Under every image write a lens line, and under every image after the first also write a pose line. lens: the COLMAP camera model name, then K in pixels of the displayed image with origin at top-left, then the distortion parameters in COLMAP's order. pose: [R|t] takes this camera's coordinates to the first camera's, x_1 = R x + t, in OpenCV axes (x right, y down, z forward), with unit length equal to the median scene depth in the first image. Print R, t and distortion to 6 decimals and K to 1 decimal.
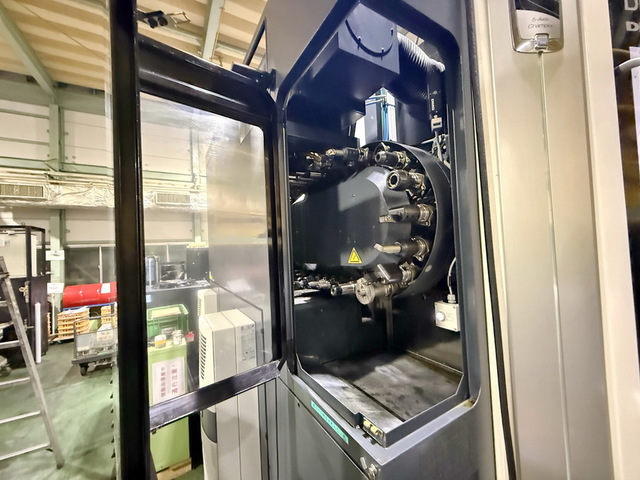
lens RADIAL K [[253.0, 0, 321.2], [0, 253.0, 241.5], [0, 0, 1]] dist [-0.000146, 0.000173]
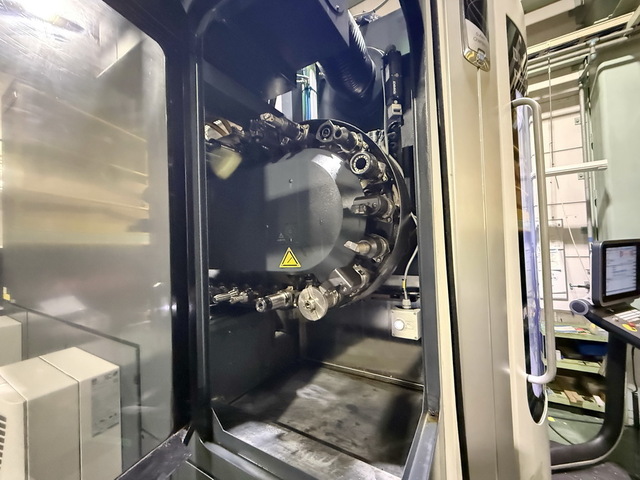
lens RADIAL K [[255.9, 0, 318.0], [0, 255.9, 240.9], [0, 0, 1]] dist [0.001527, 0.000385]
pose [[0.883929, 0.024929, 0.466956, -0.150706], [-0.017135, 0.999634, -0.020931, 0.017673], [-0.467307, 0.010500, 0.884033, 0.241503]]
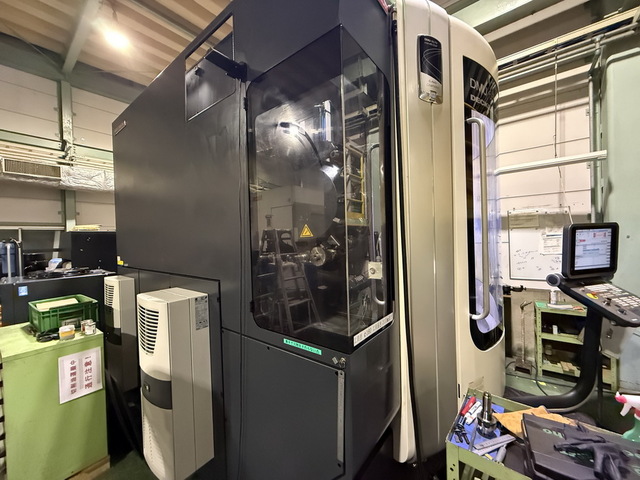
lens RADIAL K [[255.9, 0, 318.0], [0, 255.9, 240.9], [0, 0, 1]] dist [0.001527, 0.000385]
pose [[0.935357, 0.015000, 0.353387, -0.242293], [-0.022641, 0.999591, 0.017497, 0.076600], [-0.352980, -0.024367, 0.935313, -0.187459]]
